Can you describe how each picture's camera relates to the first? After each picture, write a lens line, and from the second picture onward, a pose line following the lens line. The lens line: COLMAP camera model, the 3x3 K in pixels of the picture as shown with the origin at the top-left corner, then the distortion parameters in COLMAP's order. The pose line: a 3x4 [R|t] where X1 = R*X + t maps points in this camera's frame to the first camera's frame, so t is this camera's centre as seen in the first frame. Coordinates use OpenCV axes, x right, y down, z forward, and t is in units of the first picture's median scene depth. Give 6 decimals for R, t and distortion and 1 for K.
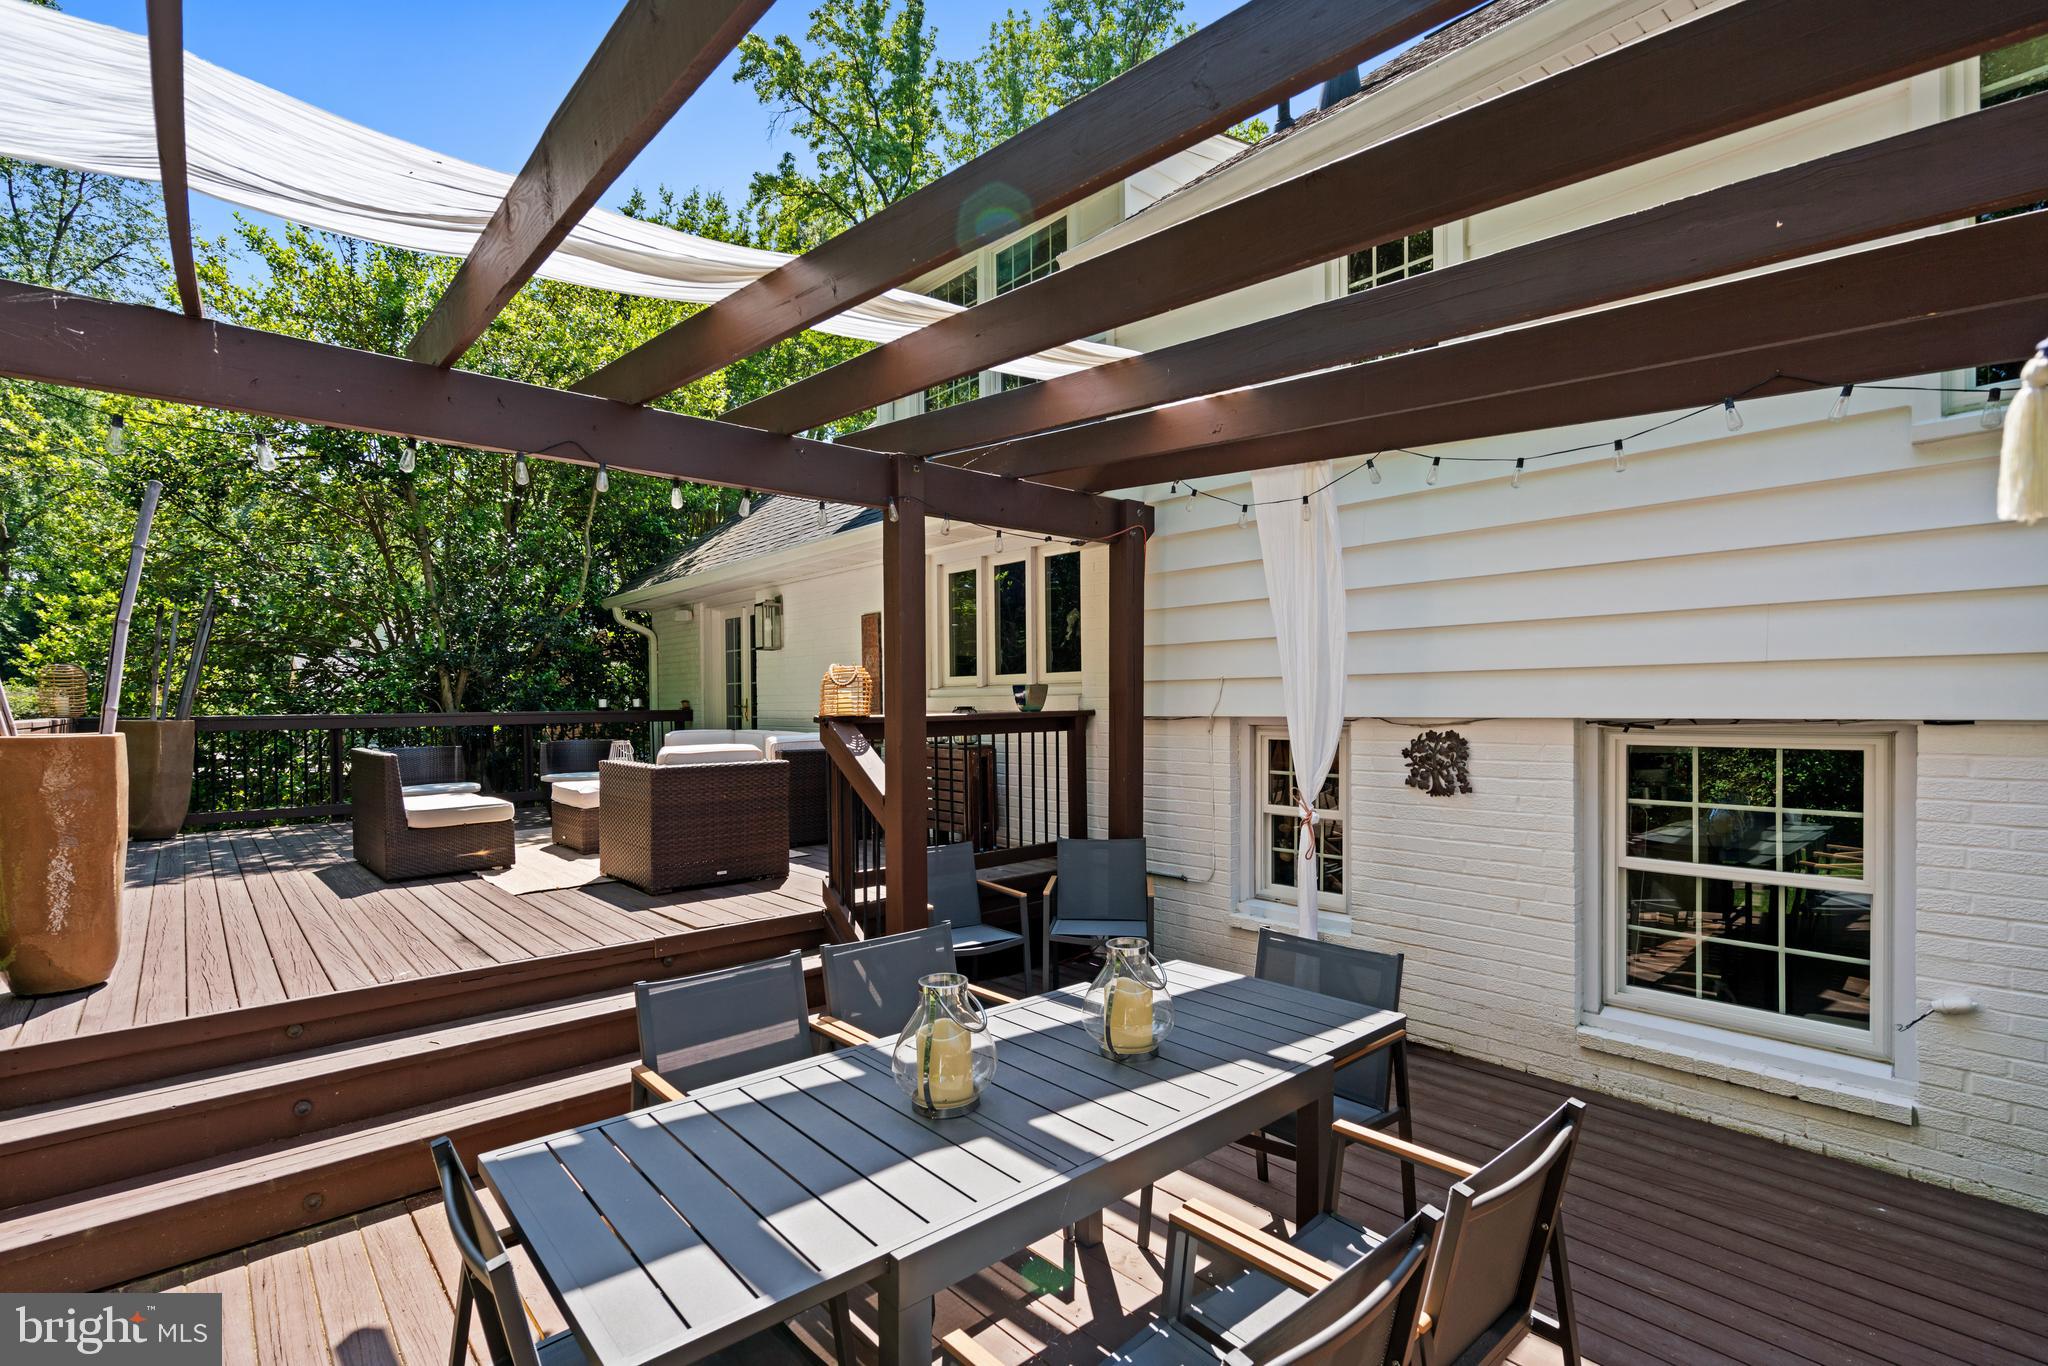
lens RADIAL K [[937.2, 0, 1021.1], [0, 937.2, 709.4], [0, 0, 1]] dist [0.000686, 0.000106]
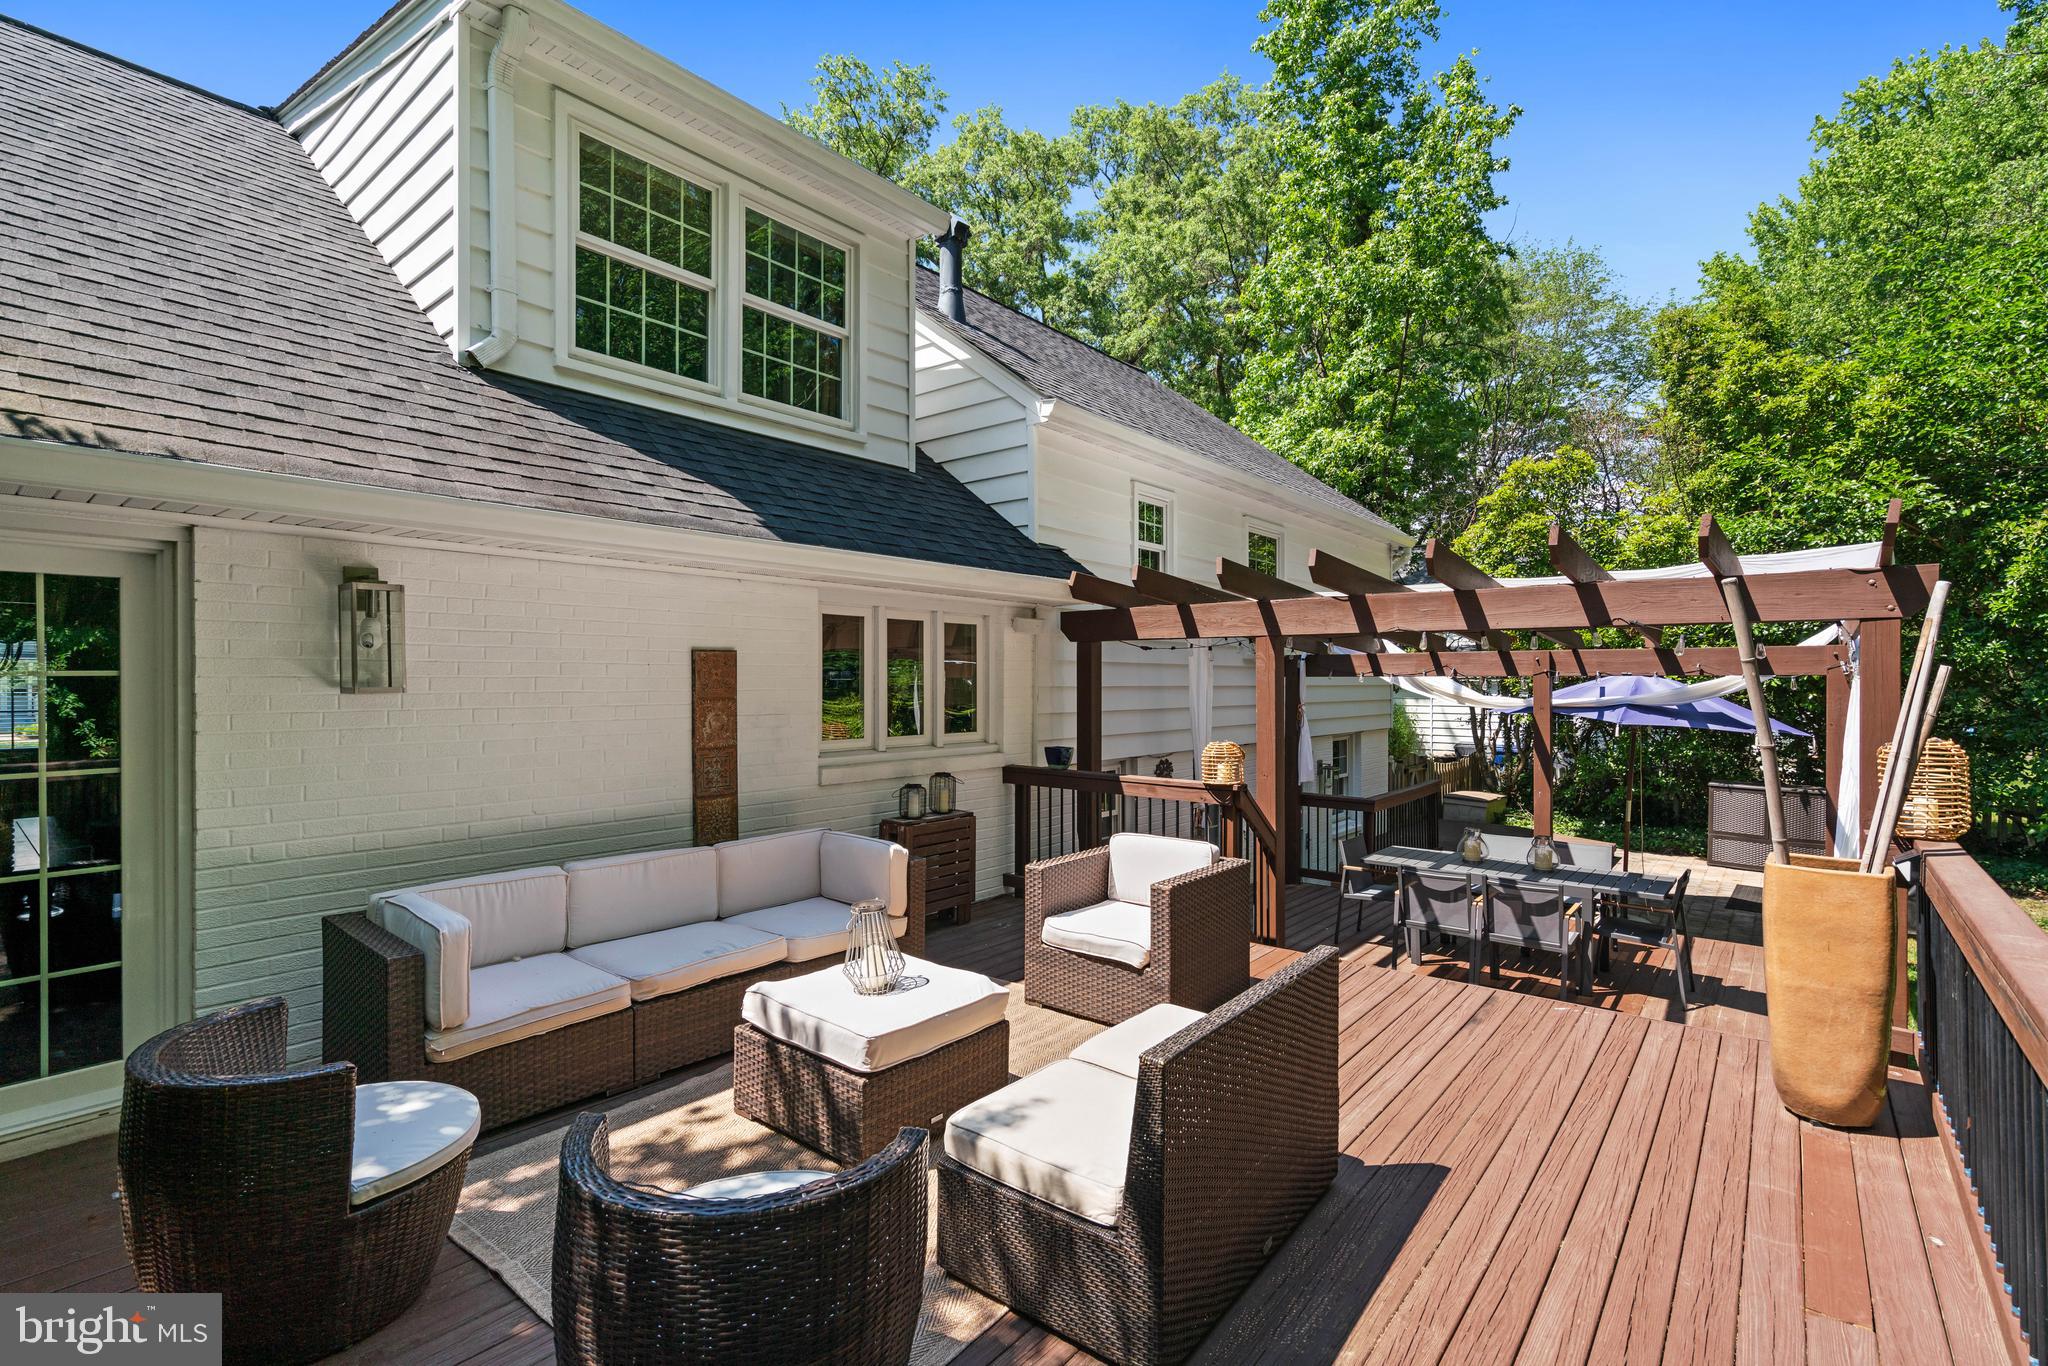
lens RADIAL K [[928.3, 0, 1020.9], [0, 928.3, 683.7], [0, 0, 1]] dist [0.001223, 0.000983]
pose [[-0.146078, 0.006496, 0.989252, -0.725890], [0.008160, 0.999952, -0.005361, -0.062936], [-0.989239, 0.007289, -0.146124, 0.769371]]
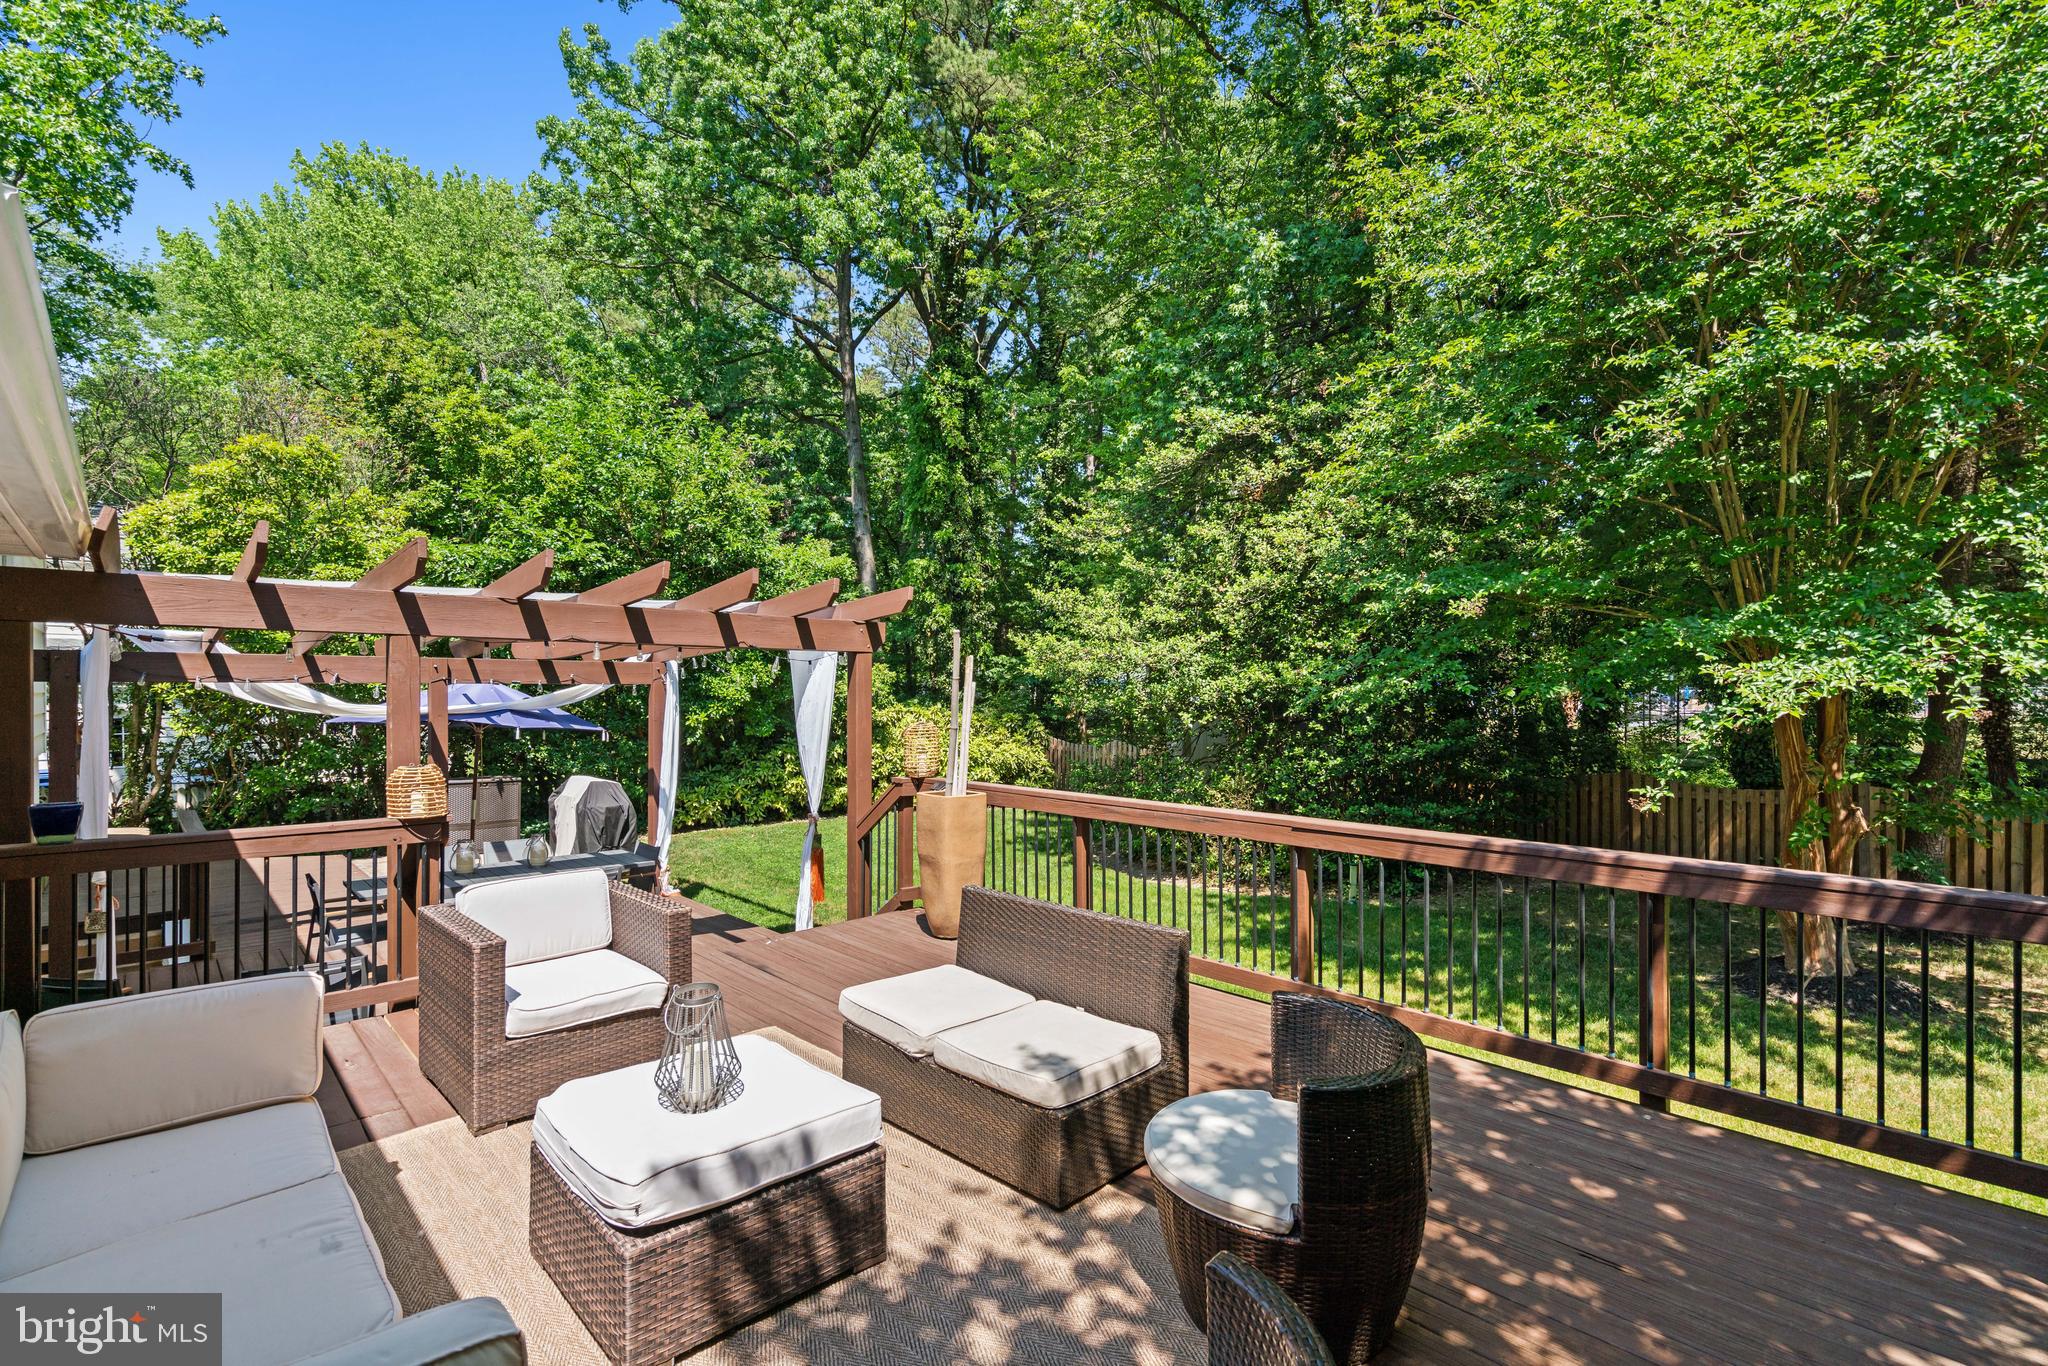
lens RADIAL K [[928.3, 0, 1020.9], [0, 928.3, 683.7], [0, 0, 1]] dist [0.001223, 0.000983]
pose [[-0.999383, 0.006244, -0.034568, -0.422467], [0.006212, 0.999980, 0.001010, -0.068274], [0.034574, 0.000794, -0.999402, 1.069383]]
